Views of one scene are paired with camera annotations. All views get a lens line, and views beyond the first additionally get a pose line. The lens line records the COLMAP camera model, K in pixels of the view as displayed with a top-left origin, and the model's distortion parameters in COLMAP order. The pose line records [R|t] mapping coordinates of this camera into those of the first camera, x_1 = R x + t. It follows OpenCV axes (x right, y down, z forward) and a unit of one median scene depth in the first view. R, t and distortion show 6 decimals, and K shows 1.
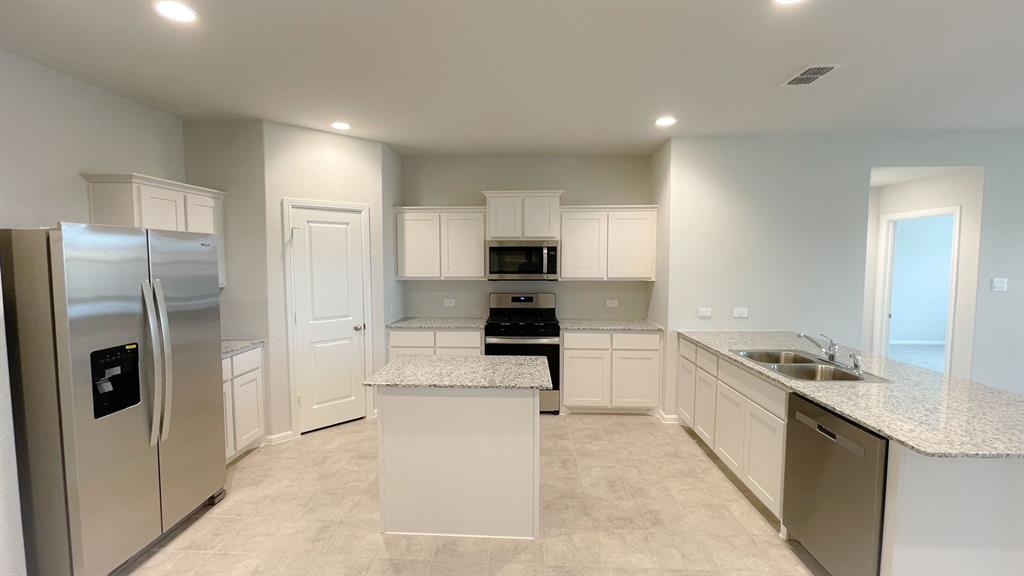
lens RADIAL K [[419.0, 0, 510.3], [0, 419.0, 286.2], [0, 0, 1]] dist [-0.001880, -0.001292]
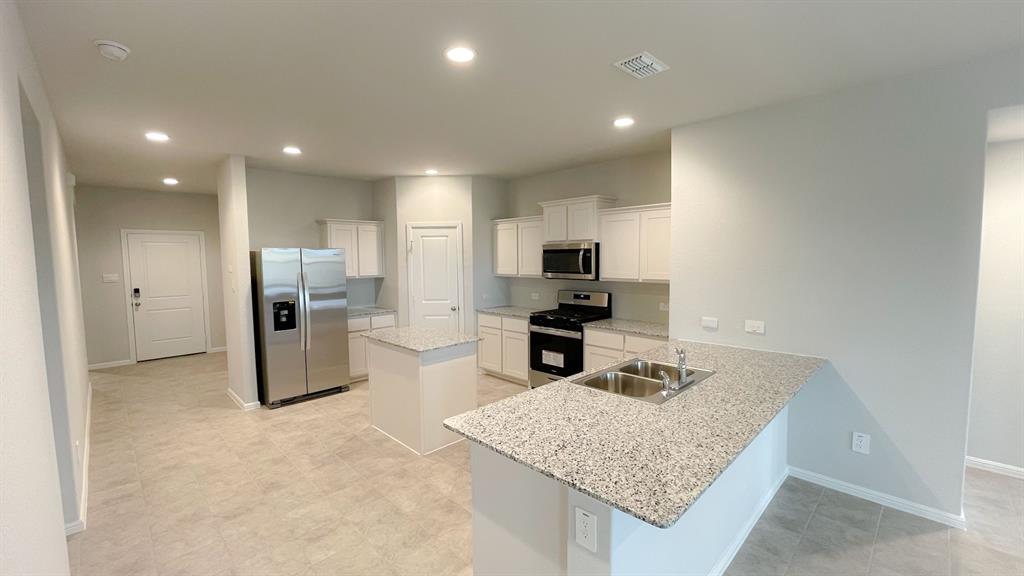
lens RADIAL K [[419.0, 0, 506.6], [0, 419.0, 284.1], [0, 0, 1]] dist [-0.001880, -0.001292]
pose [[0.732495, 0.038791, -0.679667, 0.703684], [-0.036045, 0.999185, 0.018181, -0.016150], [0.679818, 0.011181, 0.733296, 0.072988]]
